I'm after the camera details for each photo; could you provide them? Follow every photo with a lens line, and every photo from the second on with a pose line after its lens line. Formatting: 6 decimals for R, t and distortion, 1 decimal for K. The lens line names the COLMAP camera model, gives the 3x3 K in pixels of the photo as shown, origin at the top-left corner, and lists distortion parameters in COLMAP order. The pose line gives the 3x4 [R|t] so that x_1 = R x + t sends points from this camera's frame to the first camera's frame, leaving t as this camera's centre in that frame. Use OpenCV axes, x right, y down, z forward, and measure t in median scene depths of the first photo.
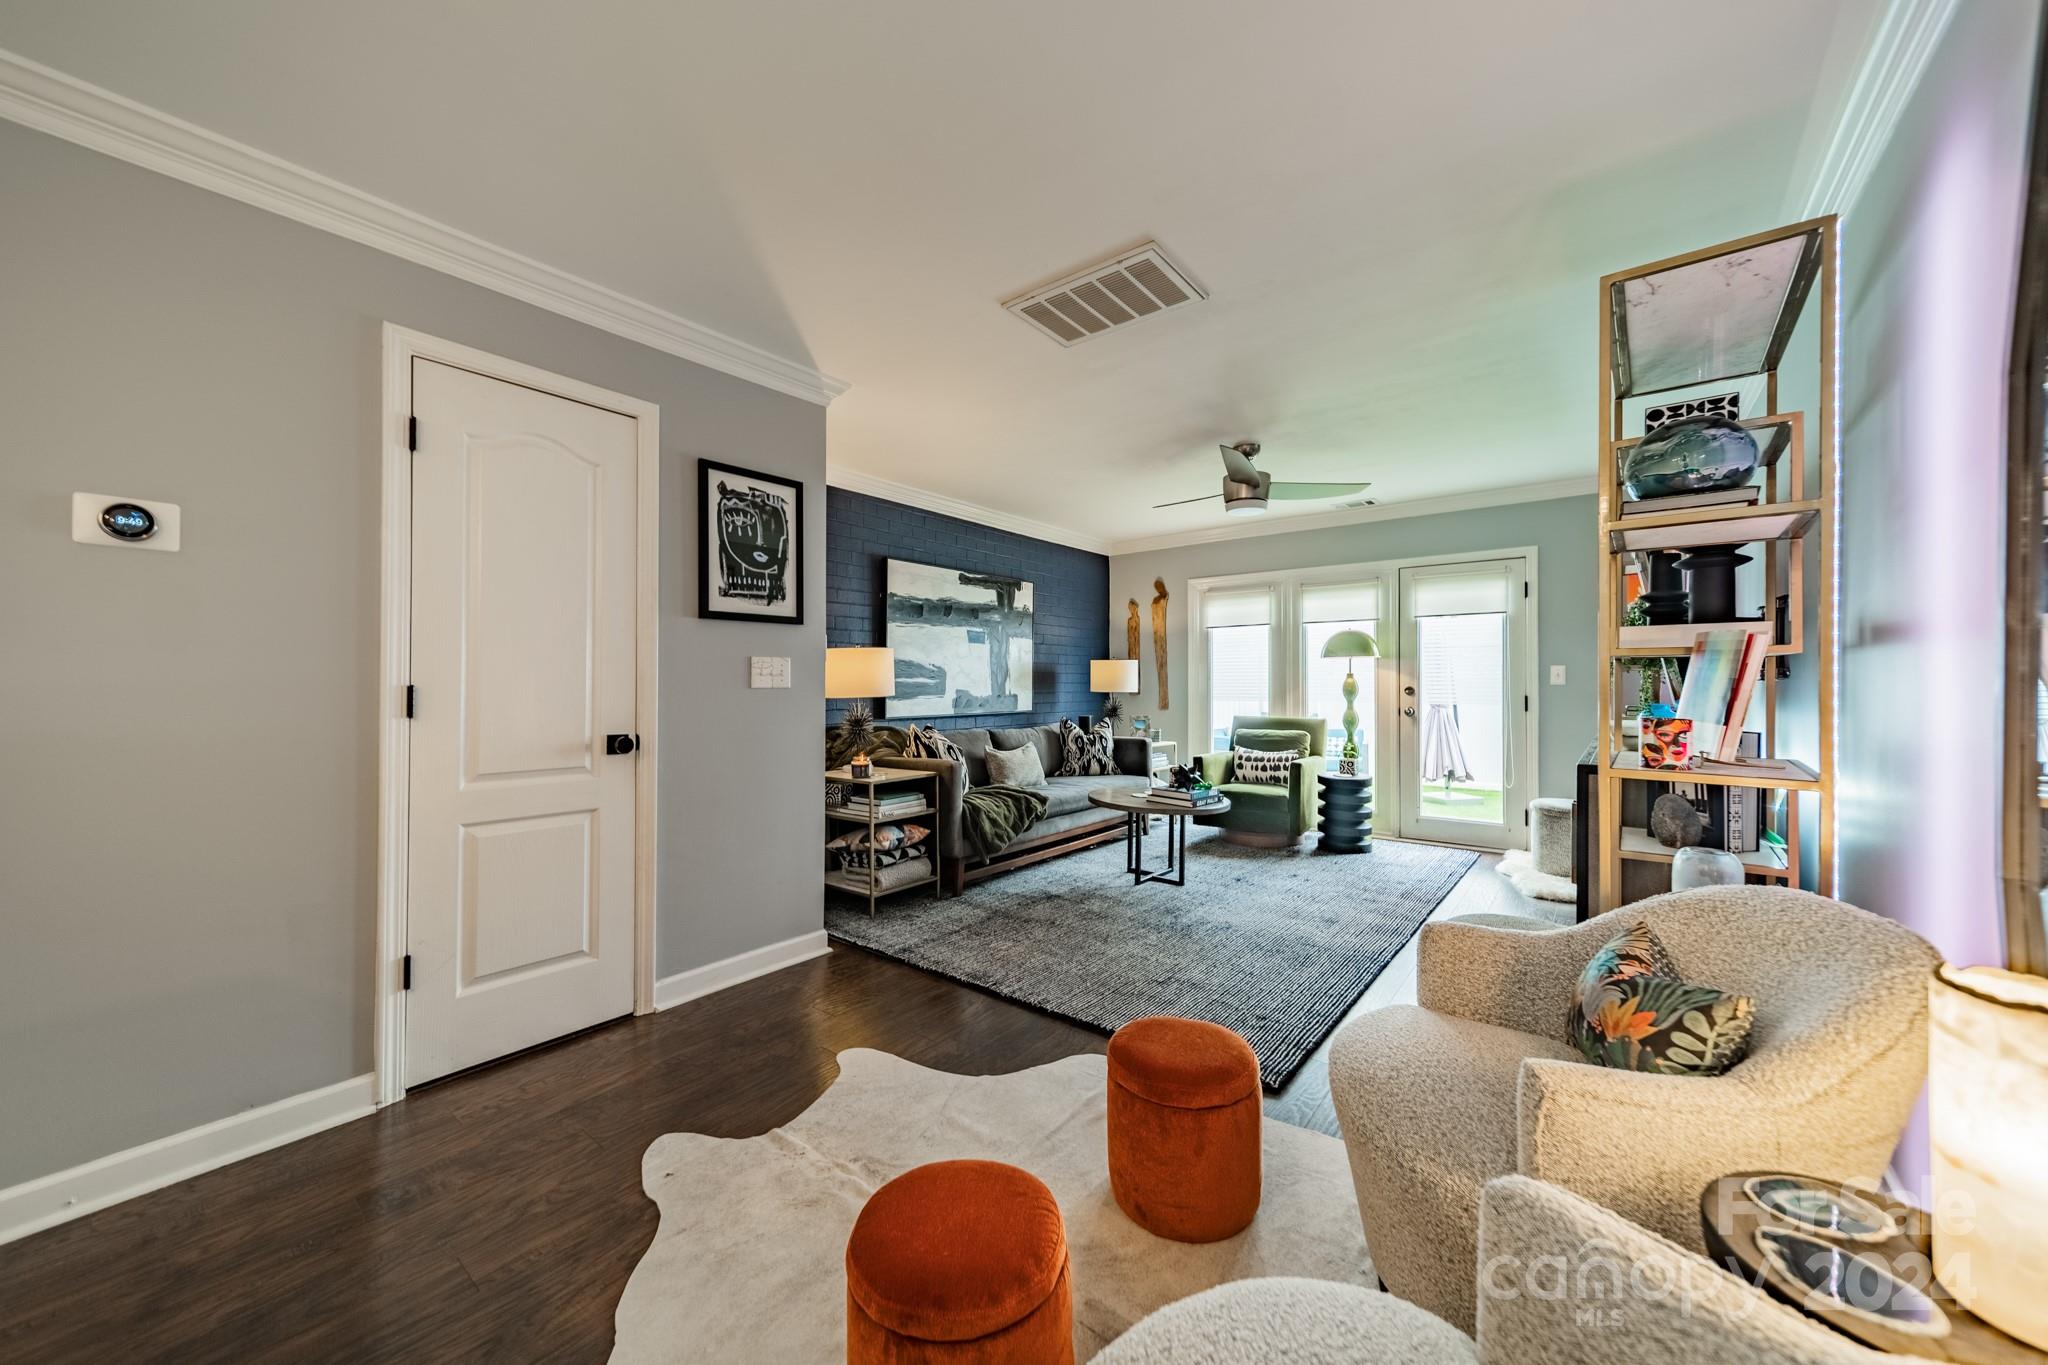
lens RADIAL K [[725.5, 0, 1023.6], [0, 725.5, 691.8], [0, 0, 1]] dist [0.010291, -0.000622]
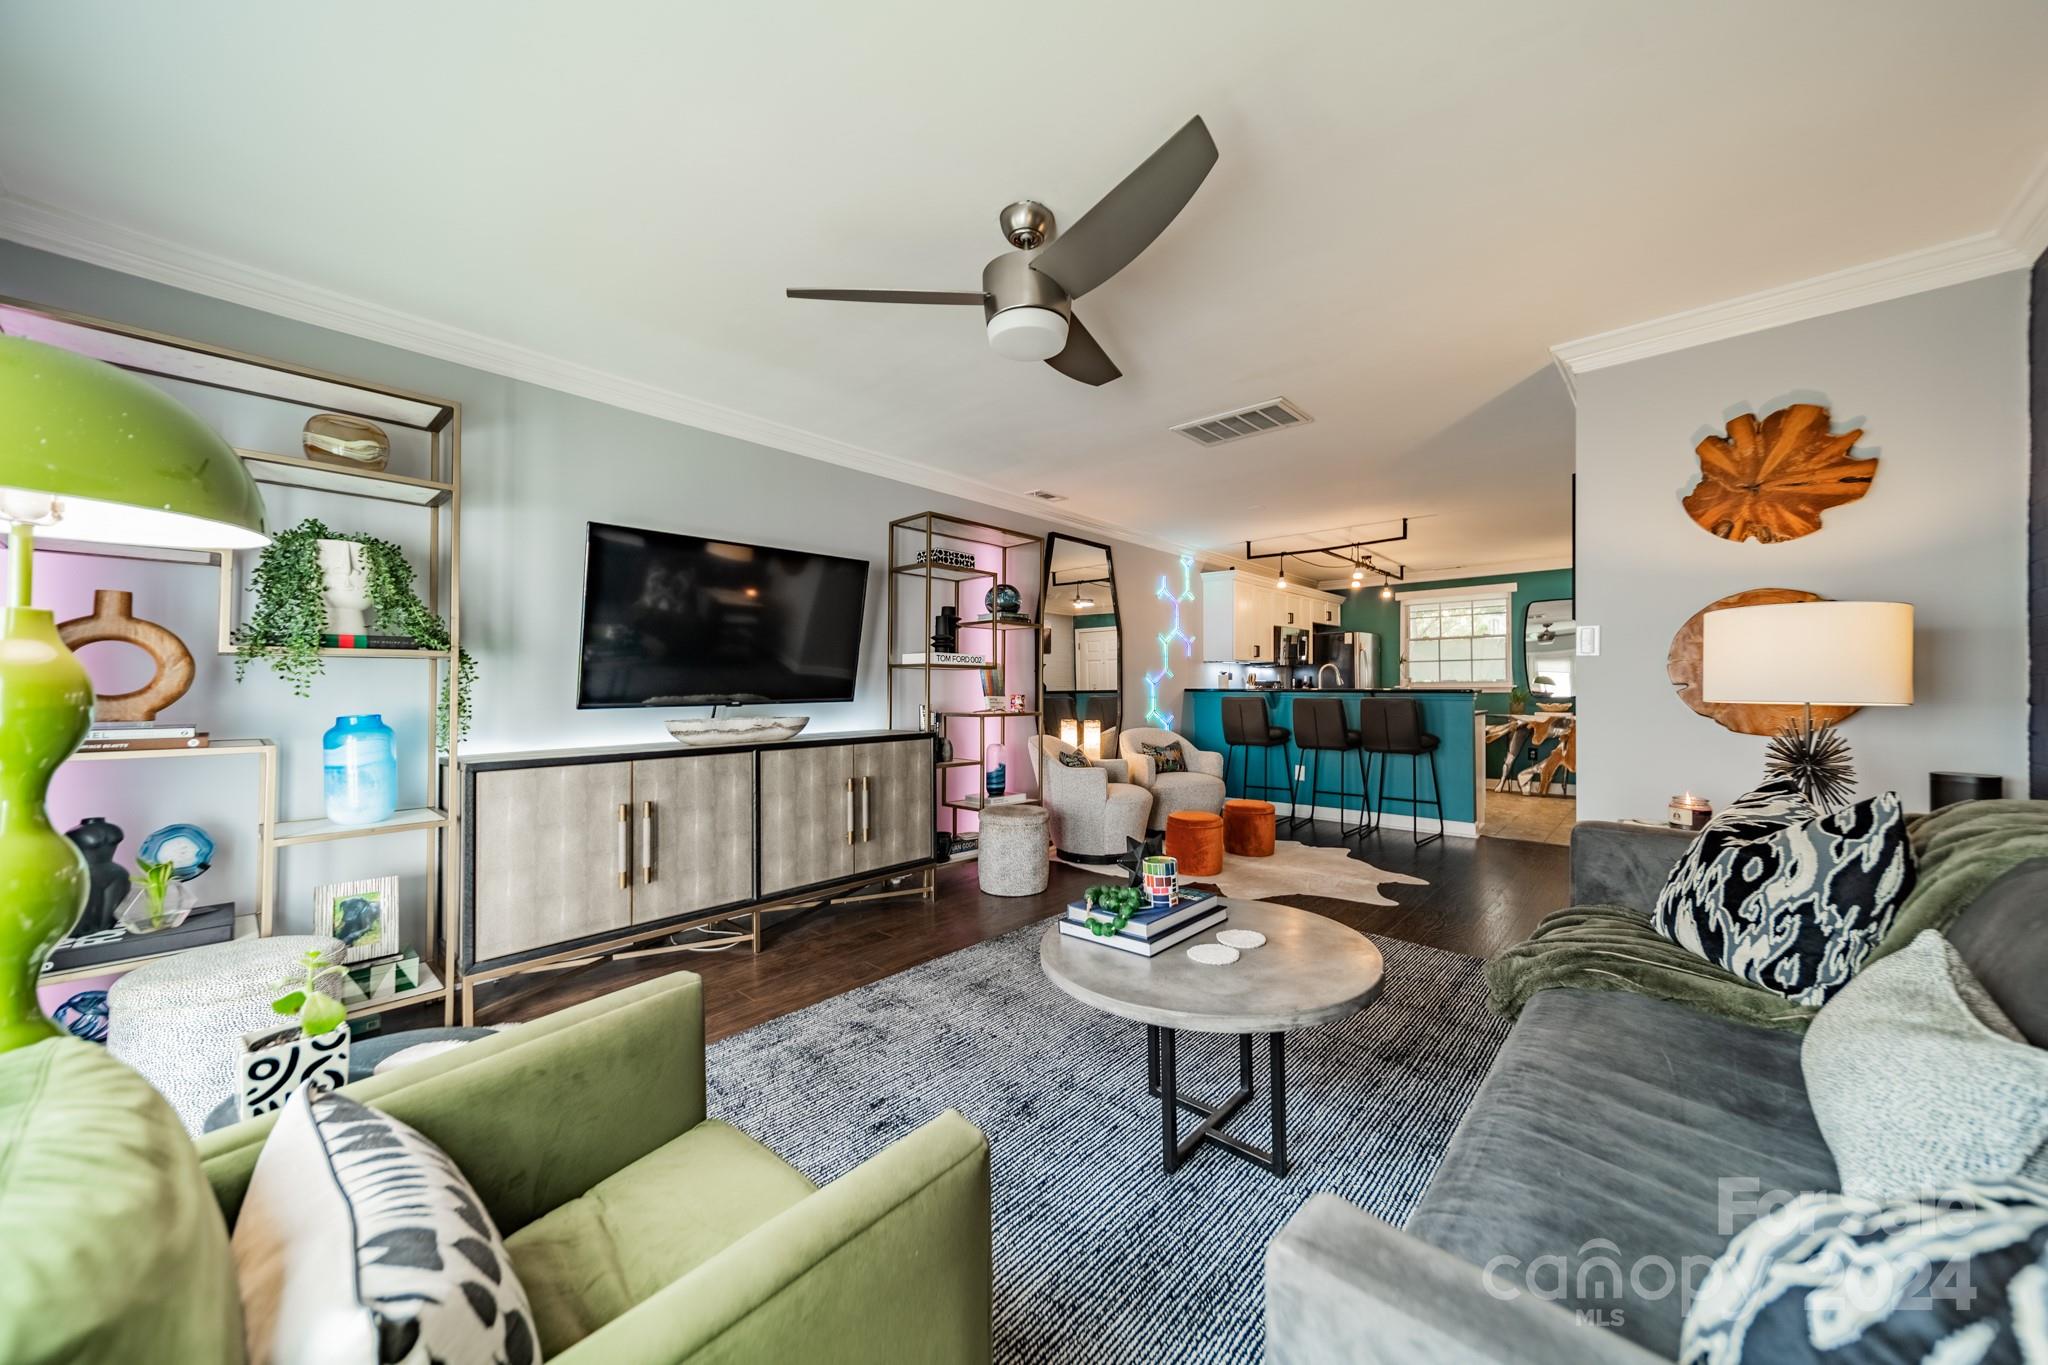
lens RADIAL K [[725.5, 0, 1021.8], [0, 725.5, 683.2], [0, 0, 1]] dist [0.010291, -0.000622]
pose [[-0.997746, 0.000124, 0.067097, 0.223969], [0.000806, 0.999948, 0.010125, -0.010667], [-0.067093, 0.010156, -0.997695, 1.219235]]
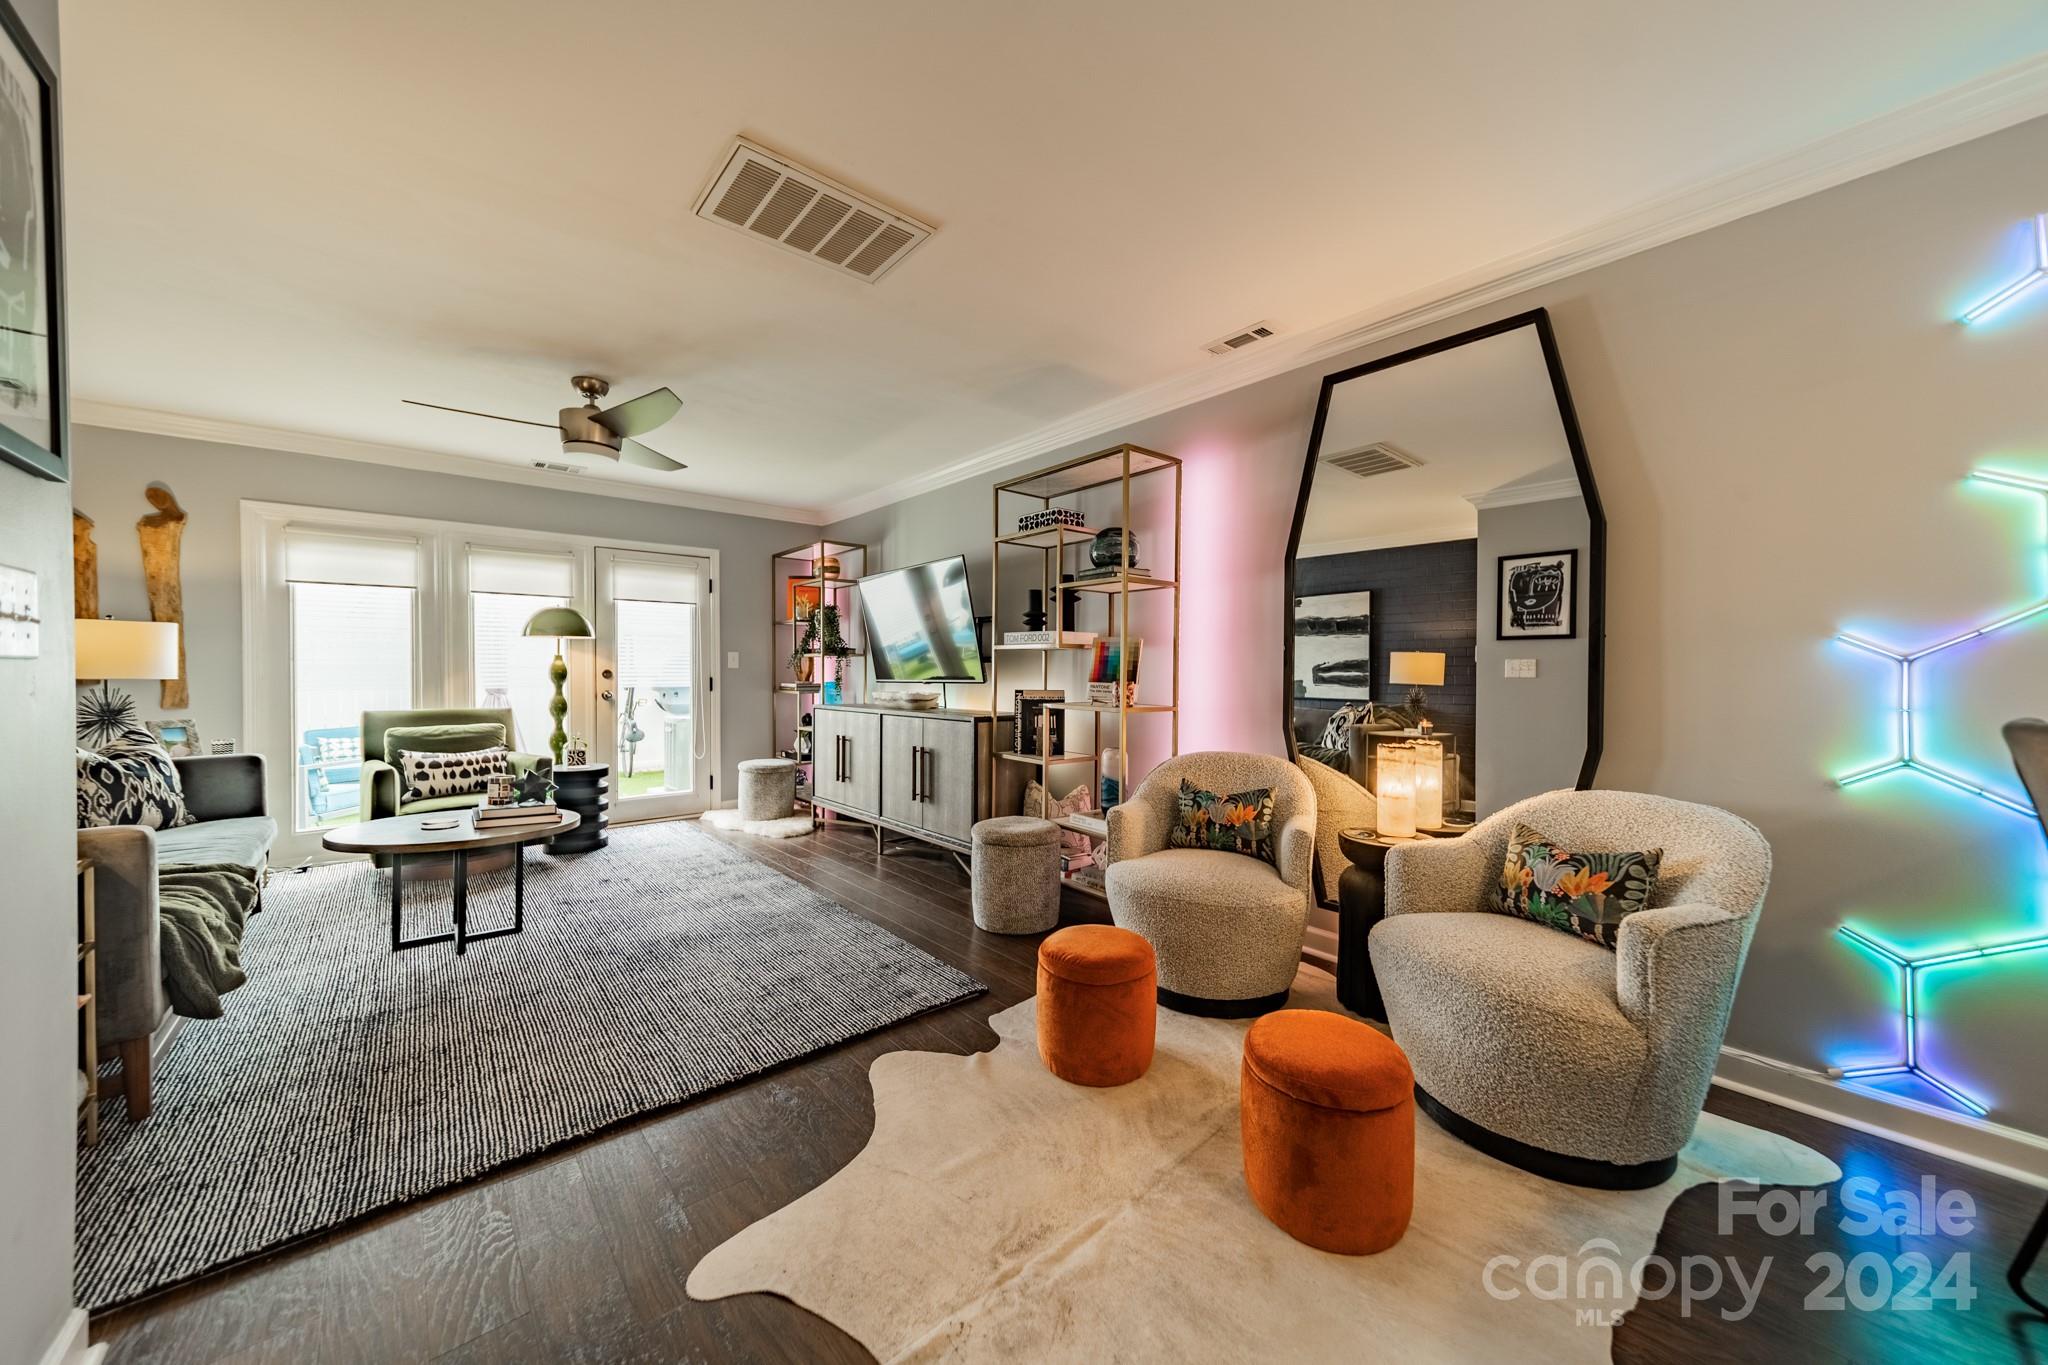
lens RADIAL K [[725.5, 0, 1030.4], [0, 725.5, 677.3], [0, 0, 1]] dist [0.010291, -0.000622]
pose [[0.185336, -0.008428, 0.982639, -0.346524], [0.012285, 0.999905, 0.006259, 0.004287], [-0.982598, 0.010911, 0.185422, 0.275951]]
